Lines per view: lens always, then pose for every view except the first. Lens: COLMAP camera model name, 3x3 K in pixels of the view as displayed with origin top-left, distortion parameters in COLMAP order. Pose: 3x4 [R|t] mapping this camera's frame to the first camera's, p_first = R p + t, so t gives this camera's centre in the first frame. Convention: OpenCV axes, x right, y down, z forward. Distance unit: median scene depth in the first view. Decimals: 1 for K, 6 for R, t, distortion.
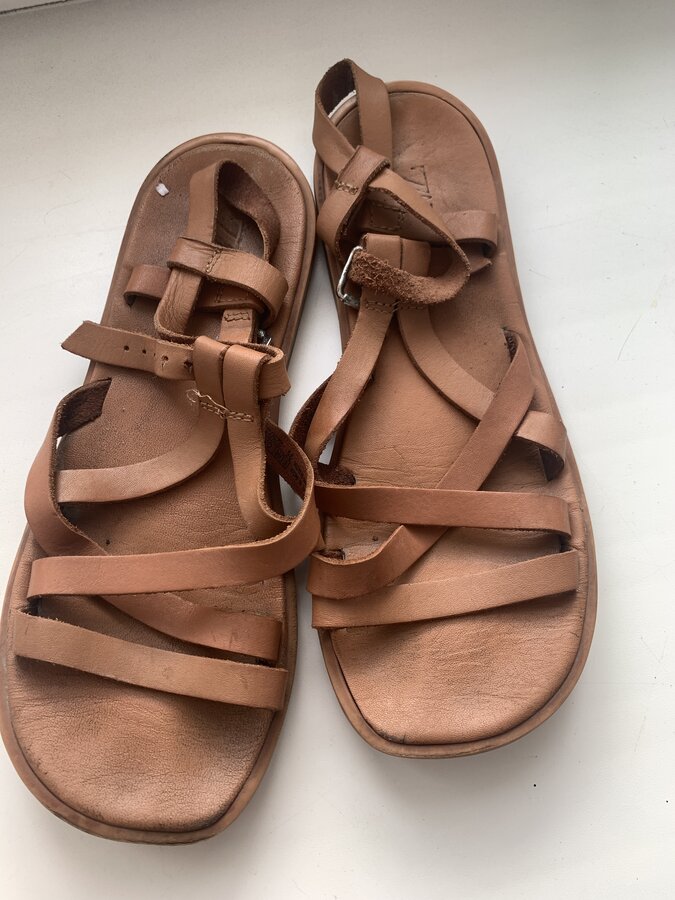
lens RADIAL K [[686.7, 0, 336.2], [0, 686.7, 451.9], [0, 0, 1]] dist [0.011318, -0.061392]
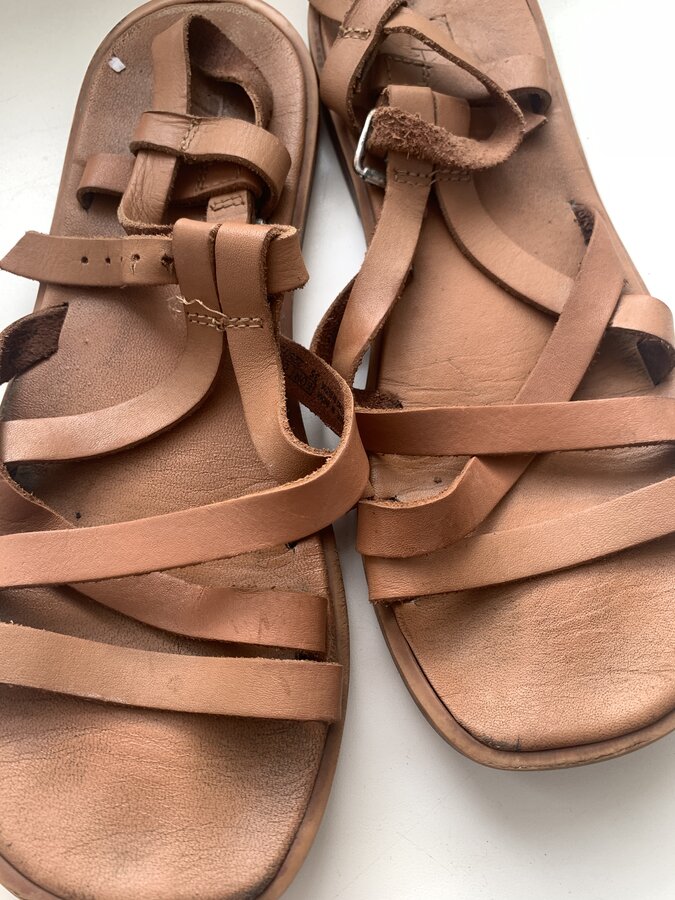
lens RADIAL K [[686.7, 0, 337.6], [0, 686.7, 449.9], [0, 0, 1]] dist [0.011318, -0.061392]
pose [[0.995818, -0.089793, 0.016822, -0.062674], [0.090199, 0.995606, -0.025167, 0.105207], [-0.014488, 0.026579, 0.999542, 0.259982]]
